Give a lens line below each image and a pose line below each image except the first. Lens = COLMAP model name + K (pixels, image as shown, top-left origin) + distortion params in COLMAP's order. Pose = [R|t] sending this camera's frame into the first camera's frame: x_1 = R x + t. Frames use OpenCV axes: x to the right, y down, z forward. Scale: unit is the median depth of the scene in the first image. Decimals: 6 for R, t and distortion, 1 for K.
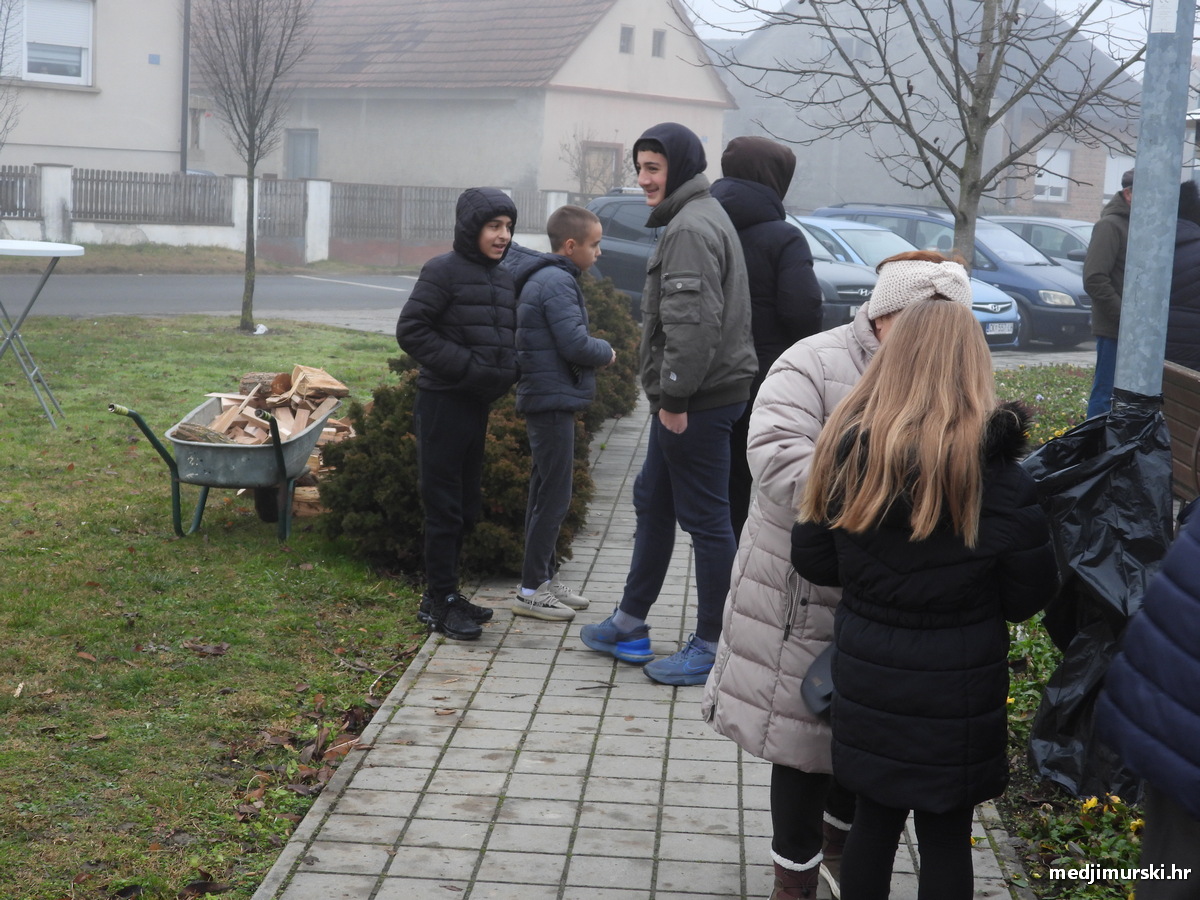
lens RADIAL K [[1939.7, 0, 600.0], [0, 1939.7, 450.0], [0, 0, 1]] dist [0.001002, -0.013496]
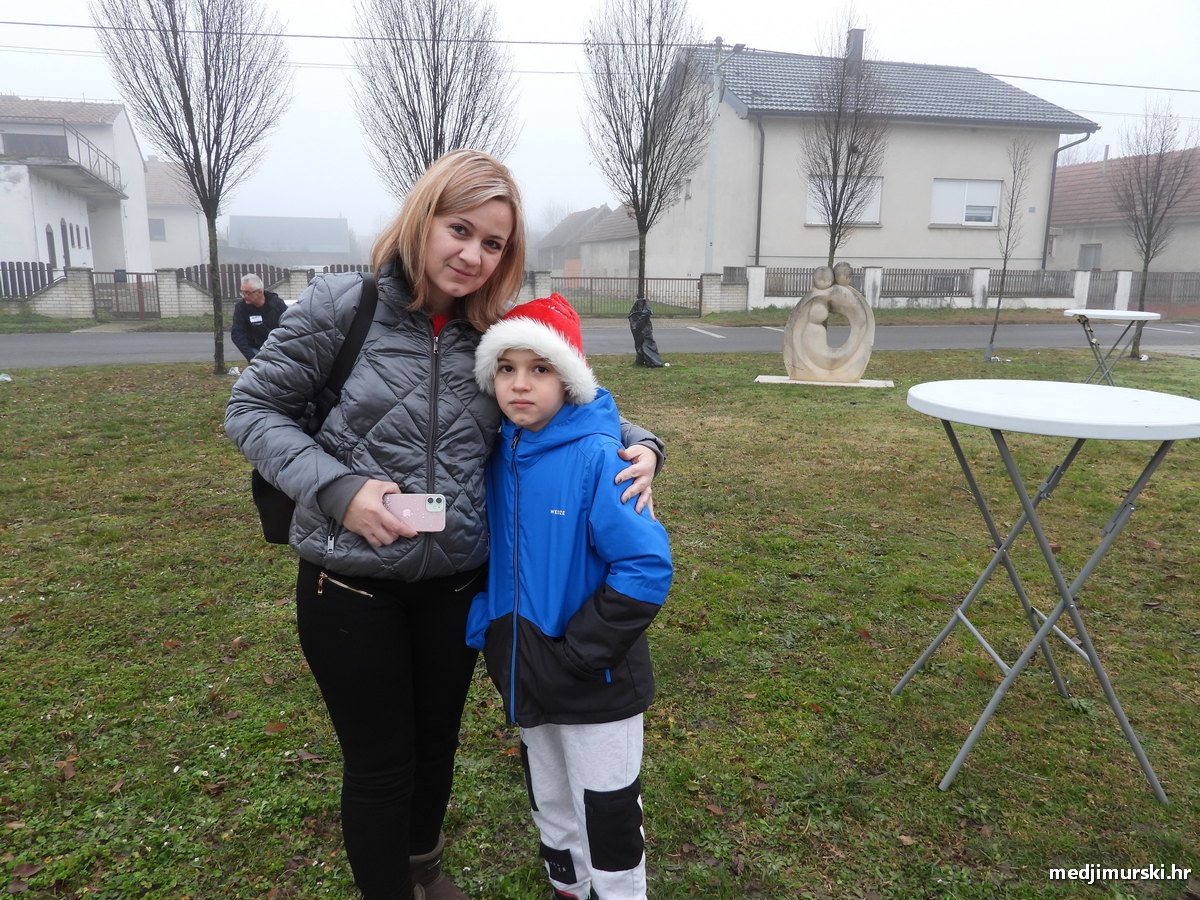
lens RADIAL K [[873.8, 0, 600.0], [0, 873.8, 450.0], [0, 0, 1]] dist [-0.009426, 0.000290]
pose [[0.827783, 0.073101, -0.556265, -0.095672], [-0.041960, 0.996765, 0.068548, -0.008892], [0.559477, -0.033402, 0.828173, 0.055985]]
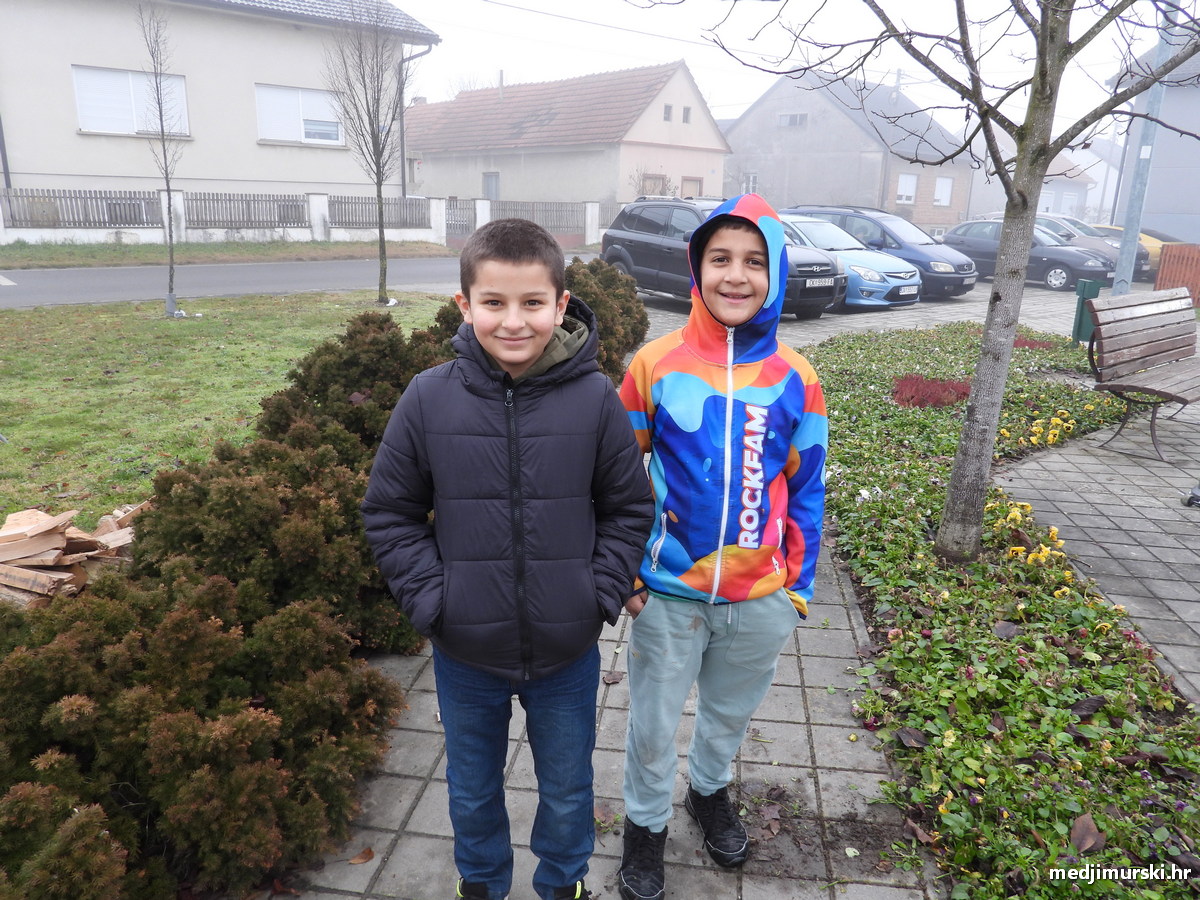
lens RADIAL K [[873.8, 0, 600.0], [0, 873.8, 450.0], [0, 0, 1]] dist [-0.009426, 0.000290]
pose [[0.996520, -0.002052, -0.083329, 0.023612], [0.013550, 0.990388, 0.137649, -0.027836], [0.082245, -0.138299, 0.986970, 0.243144]]
